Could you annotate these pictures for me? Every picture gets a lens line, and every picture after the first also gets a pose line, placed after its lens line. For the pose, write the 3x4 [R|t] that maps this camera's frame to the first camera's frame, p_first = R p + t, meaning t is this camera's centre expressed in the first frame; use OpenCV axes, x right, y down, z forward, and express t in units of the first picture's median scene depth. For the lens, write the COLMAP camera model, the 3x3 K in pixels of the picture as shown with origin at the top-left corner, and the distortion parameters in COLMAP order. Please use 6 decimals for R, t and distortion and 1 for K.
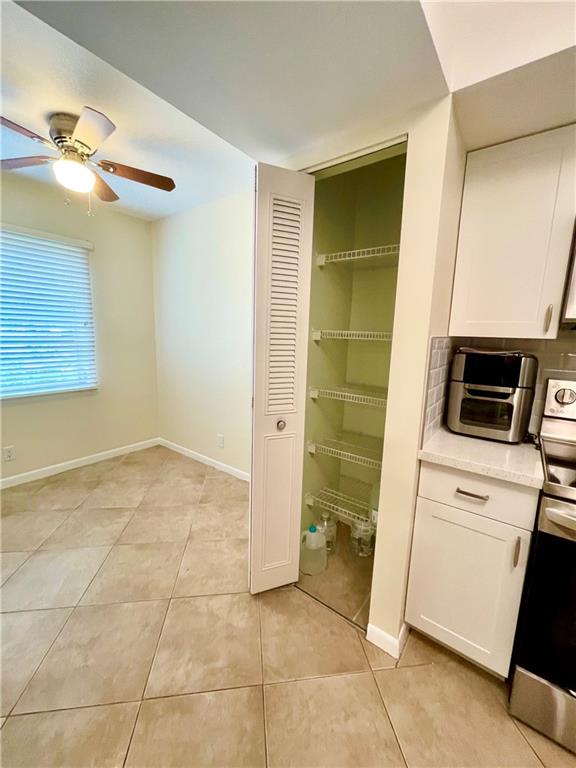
lens RADIAL K [[309.9, 0, 293.4], [0, 309.9, 382.6], [0, 0, 1]] dist [0.006331, 0.000048]
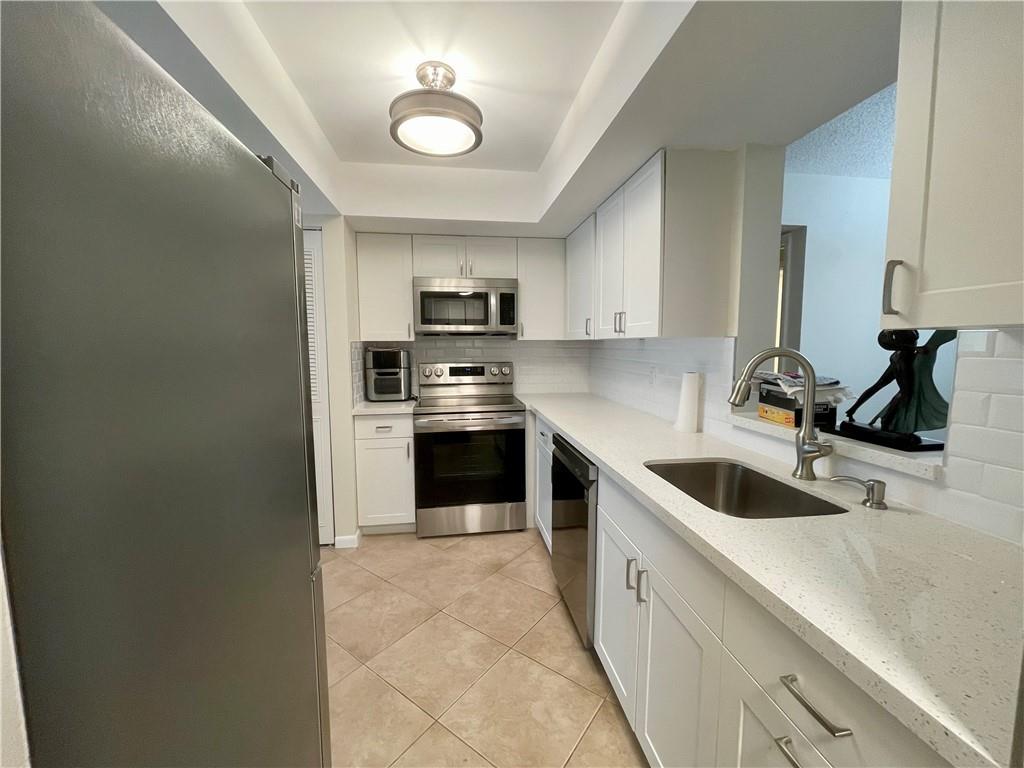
lens RADIAL K [[413.2, 0, 518.7], [0, 413.2, 380.7], [0, 0, 1]] dist [0.006331, 0.000048]
pose [[0.692695, -0.100141, 0.714245, -0.482971], [0.136625, 0.990602, 0.006384, 0.152149], [-0.708172, 0.093162, 0.699867, -1.060578]]
